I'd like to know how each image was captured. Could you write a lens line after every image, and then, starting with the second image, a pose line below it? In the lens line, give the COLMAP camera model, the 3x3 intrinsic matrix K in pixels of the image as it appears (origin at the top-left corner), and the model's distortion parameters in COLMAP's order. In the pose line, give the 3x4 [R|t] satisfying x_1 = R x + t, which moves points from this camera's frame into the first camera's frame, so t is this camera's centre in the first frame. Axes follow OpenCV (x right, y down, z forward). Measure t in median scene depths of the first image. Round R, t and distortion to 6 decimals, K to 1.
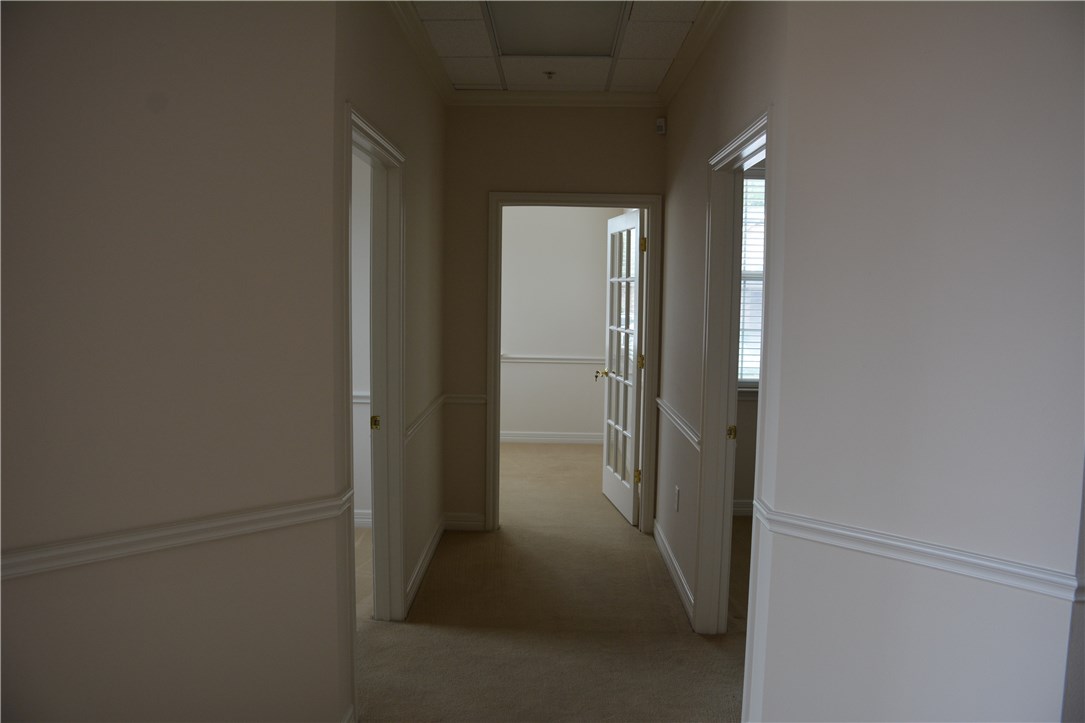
lens RADIAL K [[844.3, 0, 542.5], [0, 844.3, 361.5], [0, 0, 1]] dist [-0.145624, 0.093462]
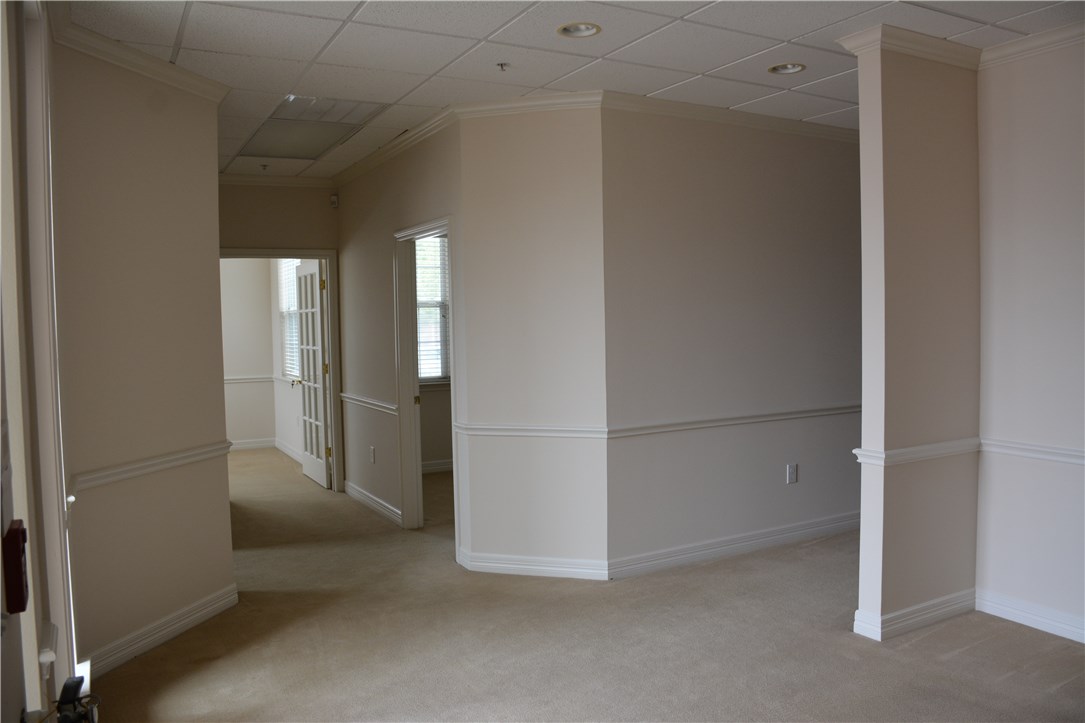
lens RADIAL K [[844.3, 0, 542.5], [0, 844.3, 361.5], [0, 0, 1]] dist [-0.145624, 0.093462]
pose [[0.870506, -0.058018, 0.488726, -0.258333], [0.075246, 0.997042, -0.015665, 0.038616], [-0.486371, 0.050412, 0.872297, -0.398865]]
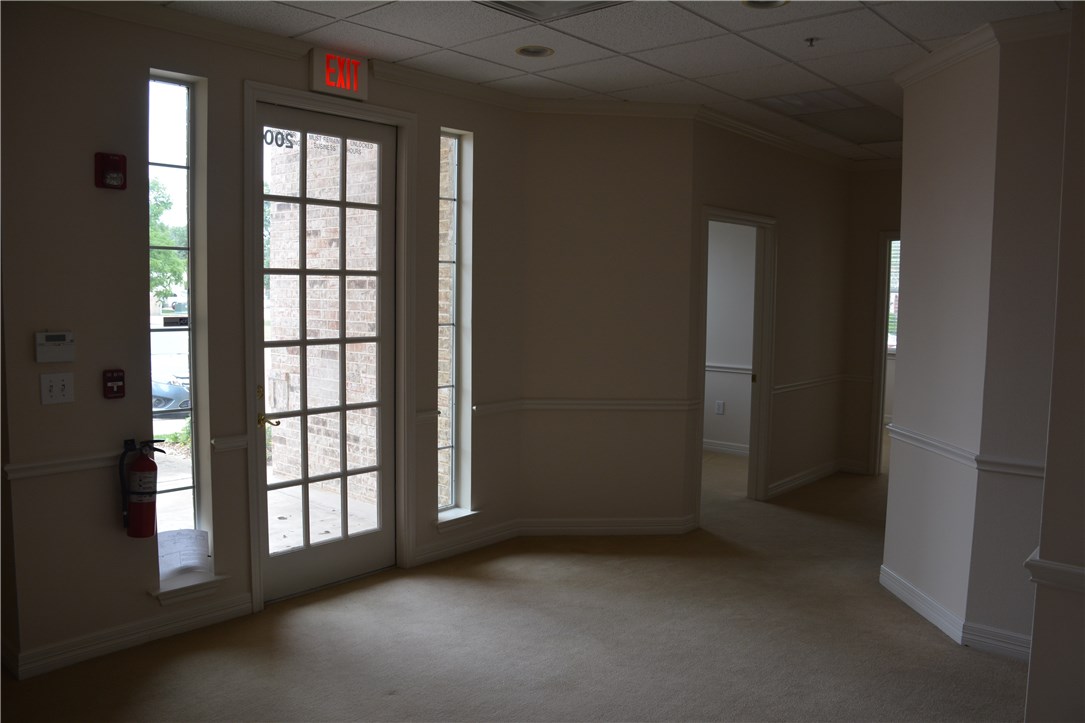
lens RADIAL K [[844.3, 0, 542.5], [0, 844.3, 361.5], [0, 0, 1]] dist [-0.145624, 0.093462]
pose [[0.751682, 0.045670, -0.657942, 0.425031], [-0.057731, 0.998327, 0.003341, 0.040268], [0.656994, 0.035473, 0.753061, -0.403934]]
